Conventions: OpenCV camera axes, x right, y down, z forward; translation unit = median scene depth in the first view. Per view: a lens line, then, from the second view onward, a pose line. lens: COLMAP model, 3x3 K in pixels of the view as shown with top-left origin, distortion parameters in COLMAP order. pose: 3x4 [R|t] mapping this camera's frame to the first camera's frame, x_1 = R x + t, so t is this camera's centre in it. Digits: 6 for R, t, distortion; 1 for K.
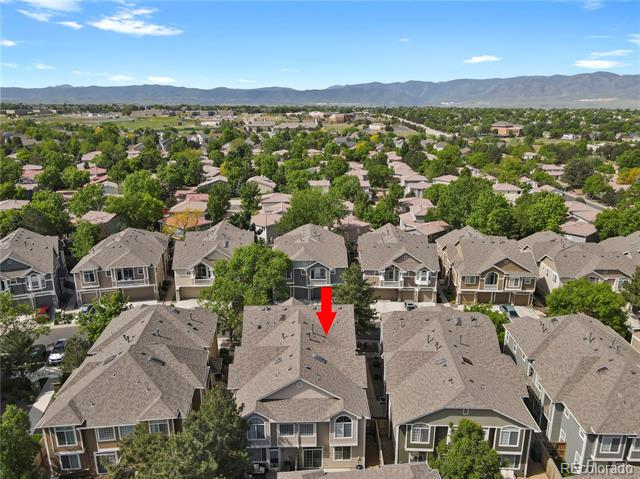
lens RADIAL K [[460.8, 0, 320.0], [0, 460.8, 239.5], [0, 0, 1]] dist [0.002274, -0.002309]
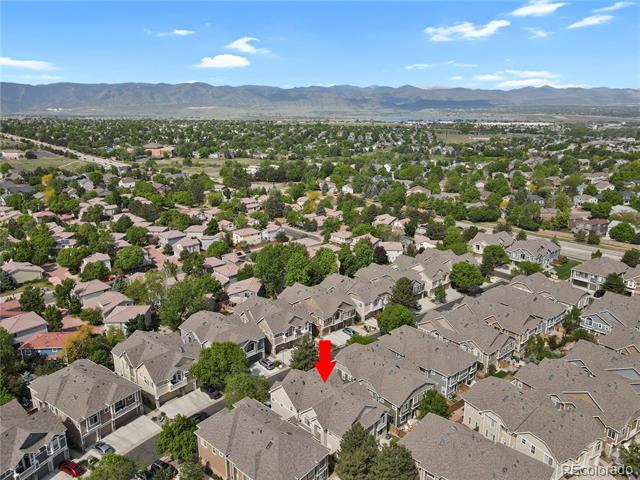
lens RADIAL K [[460.8, 0, 320.0], [0, 460.8, 240.0], [0, 0, 1]] dist [0.002274, -0.002309]
pose [[0.729501, -0.180022, 0.659863, -0.716050], [0.191891, 0.979864, 0.055181, -0.285693], [-0.656510, 0.086367, 0.749357, -0.228195]]
